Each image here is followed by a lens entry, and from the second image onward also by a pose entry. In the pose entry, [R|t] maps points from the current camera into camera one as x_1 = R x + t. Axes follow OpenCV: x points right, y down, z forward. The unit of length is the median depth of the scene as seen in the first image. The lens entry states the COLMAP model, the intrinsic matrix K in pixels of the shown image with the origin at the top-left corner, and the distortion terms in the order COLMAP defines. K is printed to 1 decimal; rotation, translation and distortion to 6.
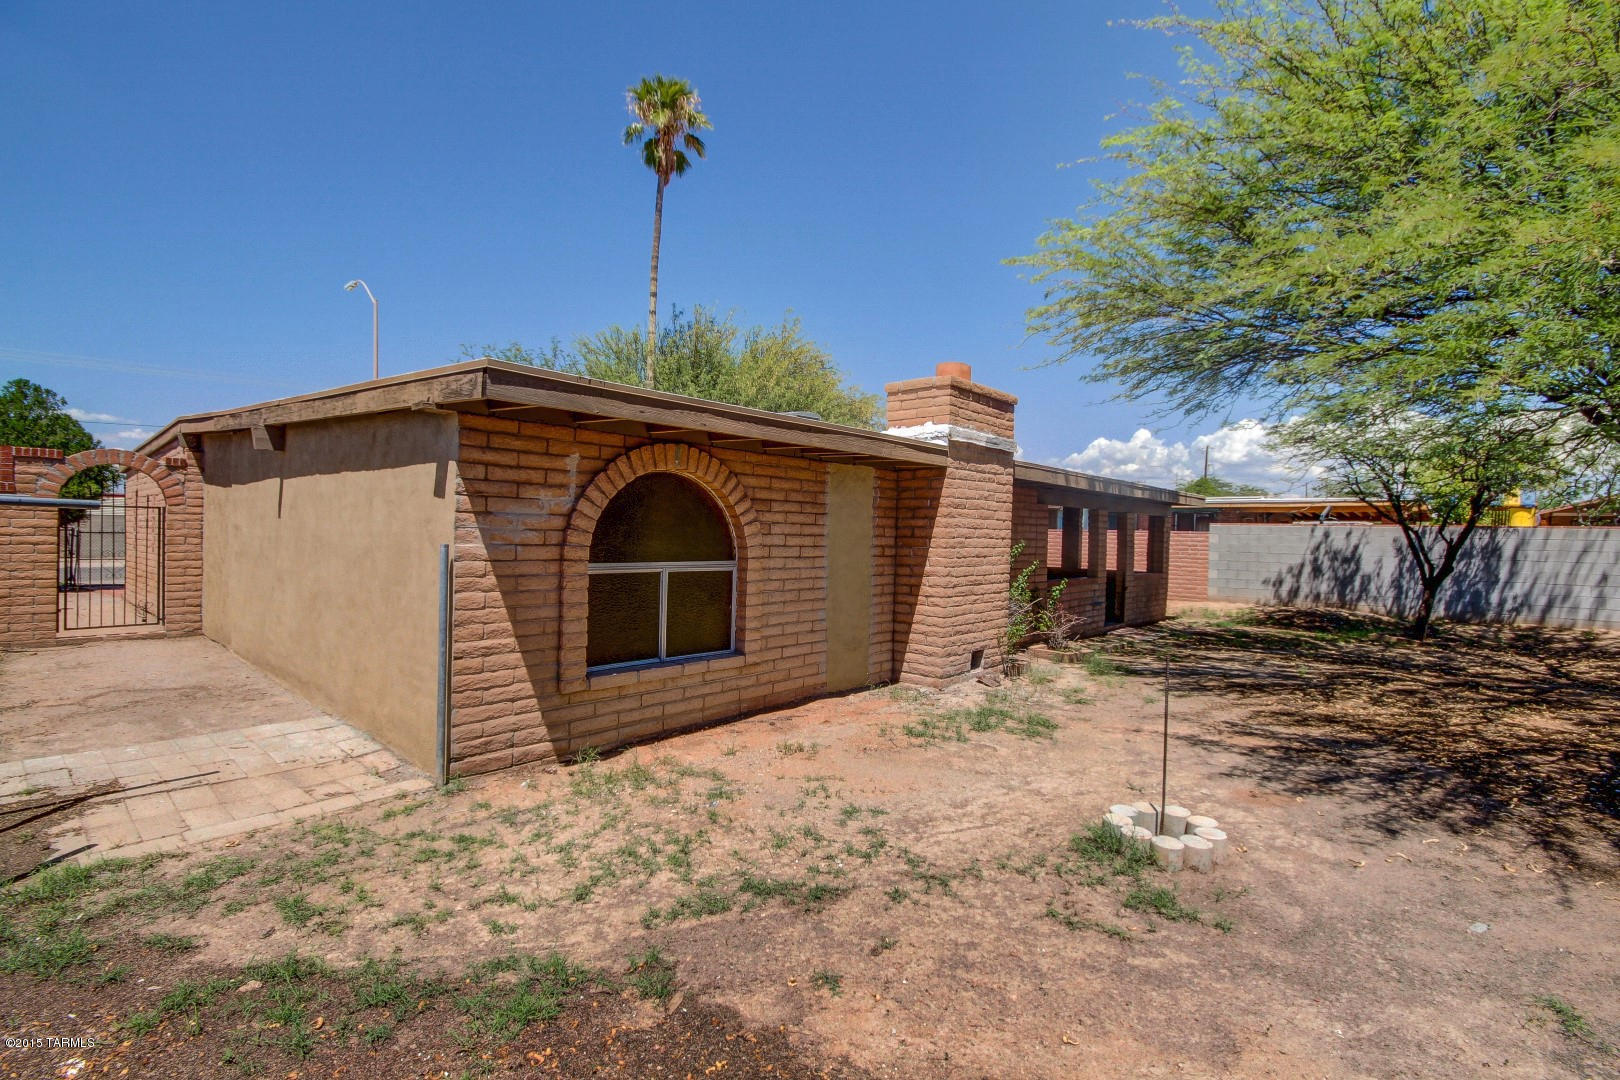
lens RADIAL K [[758.4, 0, 801.9], [0, 758.4, 544.2], [0, 0, 1]] dist [0.000845, -0.005502]
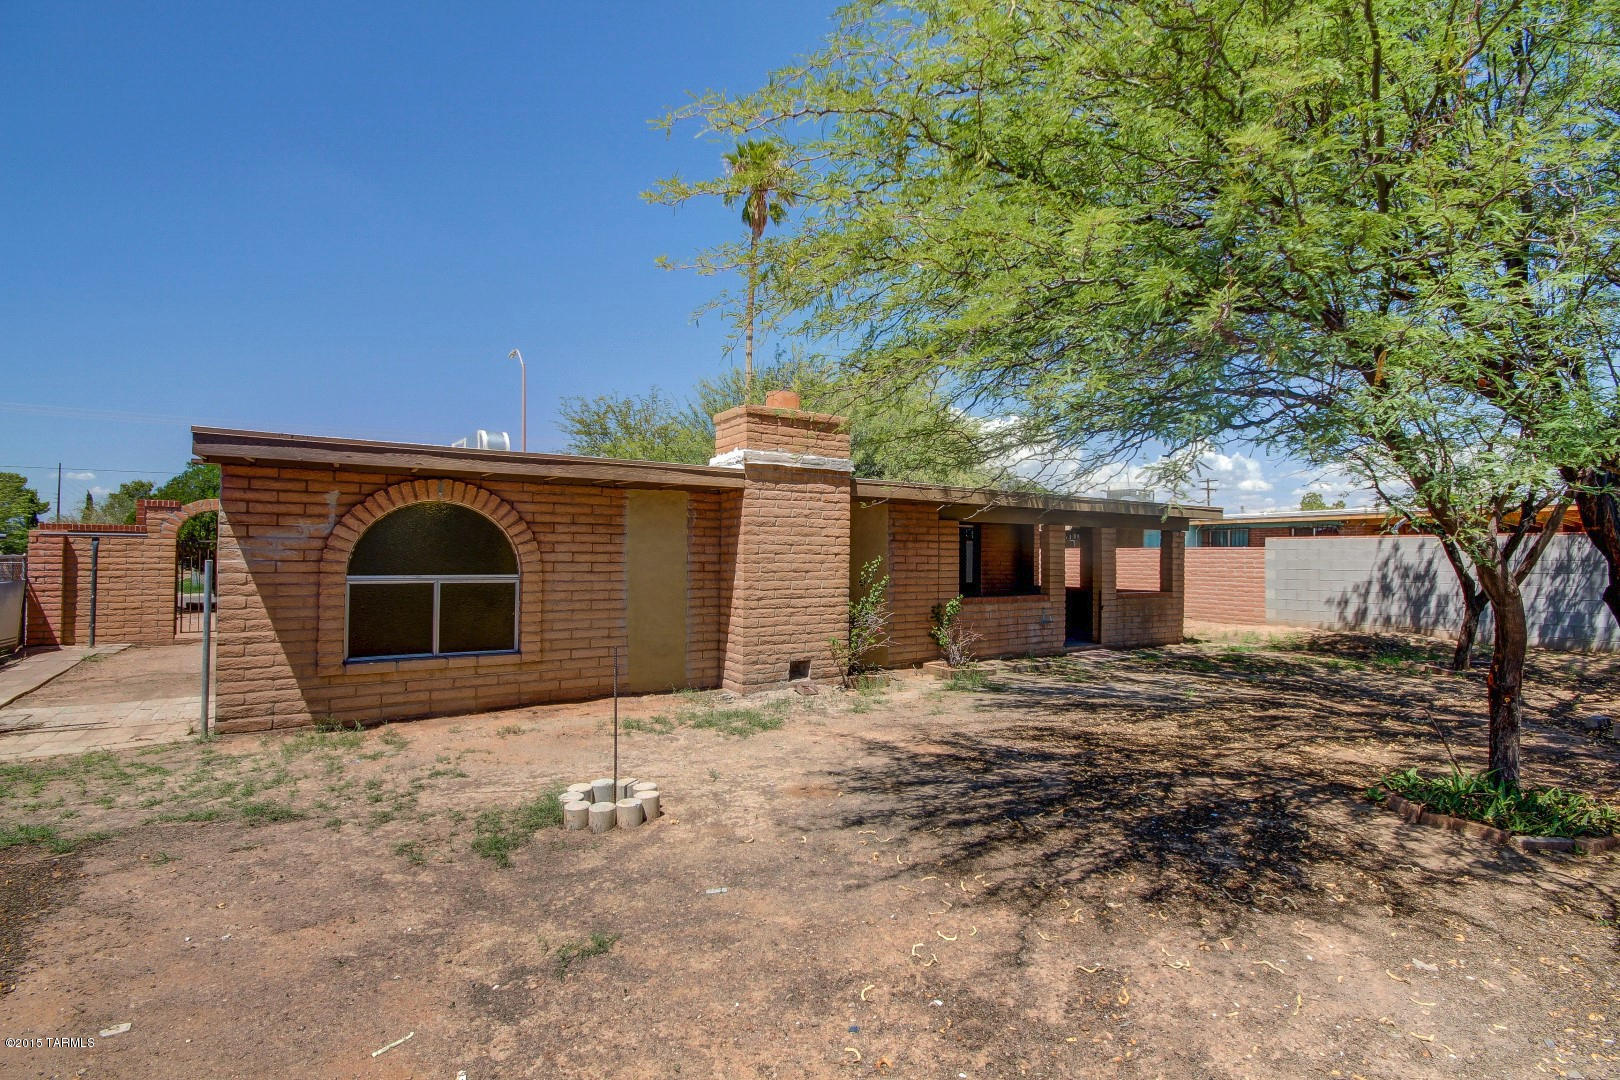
lens RADIAL K [[758.4, 0, 806.9], [0, 758.4, 541.9], [0, 0, 1]] dist [0.000845, -0.005502]
pose [[0.963624, -0.020264, -0.266492, 0.696470], [0.009548, 0.999095, -0.041446, 0.025116], [0.267091, 0.037394, 0.962946, -0.024575]]
